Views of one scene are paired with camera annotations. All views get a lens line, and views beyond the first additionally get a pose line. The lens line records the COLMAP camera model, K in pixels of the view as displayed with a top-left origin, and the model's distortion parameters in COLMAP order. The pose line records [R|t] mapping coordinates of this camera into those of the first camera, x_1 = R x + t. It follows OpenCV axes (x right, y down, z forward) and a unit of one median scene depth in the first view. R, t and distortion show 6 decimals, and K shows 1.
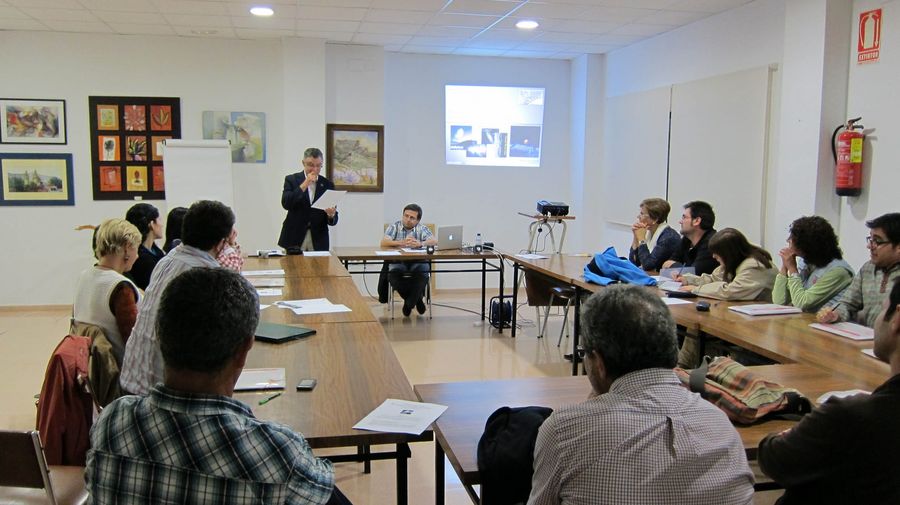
lens RADIAL K [[752.9, 0, 450.0], [0, 752.9, 252.5], [0, 0, 1]] dist [-0.049579, 0.006972]
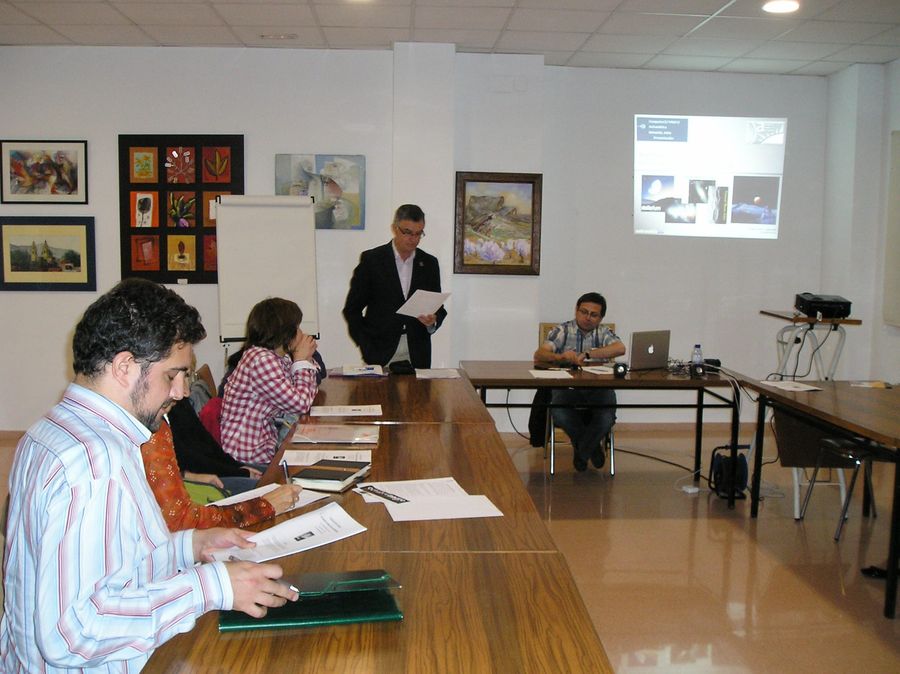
lens RADIAL K [[942.6, 0, 443.1], [0, 942.6, 334.7], [0, 0, 1]] dist [-0.126491, 0.087503]
pose [[0.985337, 0.018072, -0.169659, -0.034186], [-0.020772, 0.999684, -0.014153, -0.016524], [0.169349, 0.017469, 0.985401, 0.196709]]
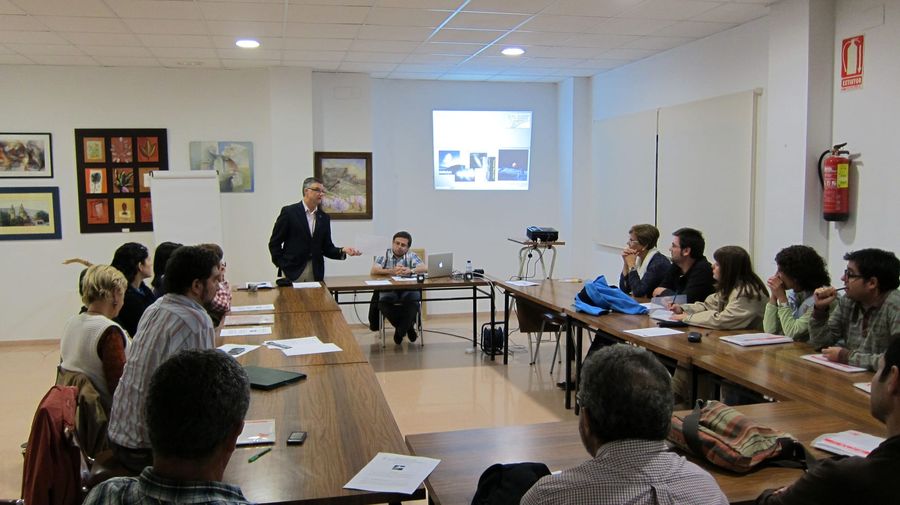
lens RADIAL K [[752.9, 0, 450.0], [0, 752.9, 252.5], [0, 0, 1]] dist [-0.049579, 0.006972]
pose [[0.999736, -0.019316, 0.012404, 0.001017], [0.019566, 0.999602, -0.020314, -0.014852], [-0.012007, 0.020551, 0.999717, 0.001961]]
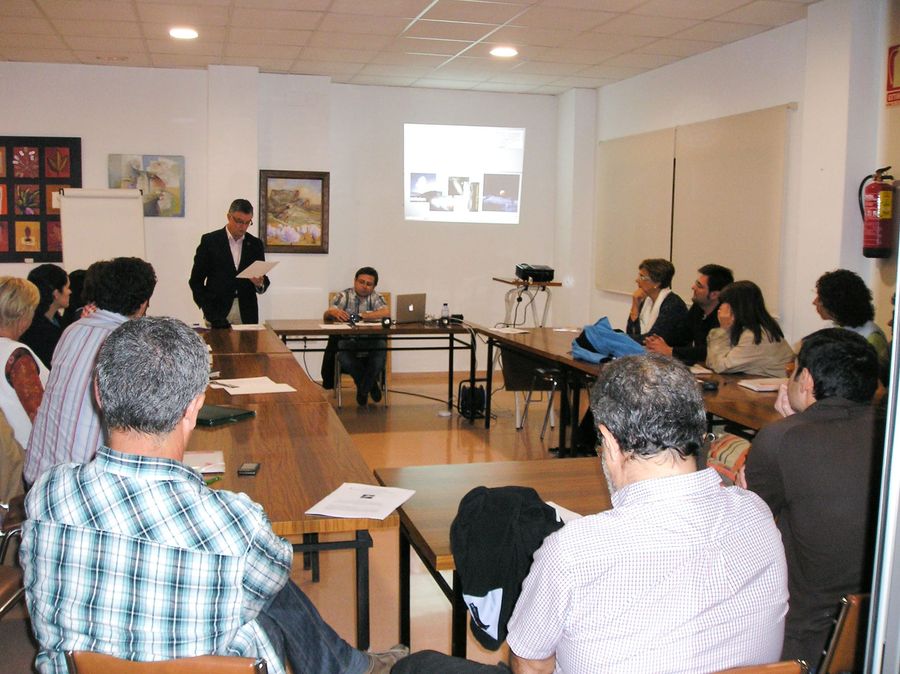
lens RADIAL K [[942.6, 0, 443.1], [0, 942.6, 334.7], [0, 0, 1]] dist [-0.126491, 0.087503]
pose [[0.999246, 0.000310, 0.038821, -0.003810], [-0.000377, 0.999998, 0.001710, 0.006940], [-0.038821, -0.001723, 0.999245, -0.027488]]
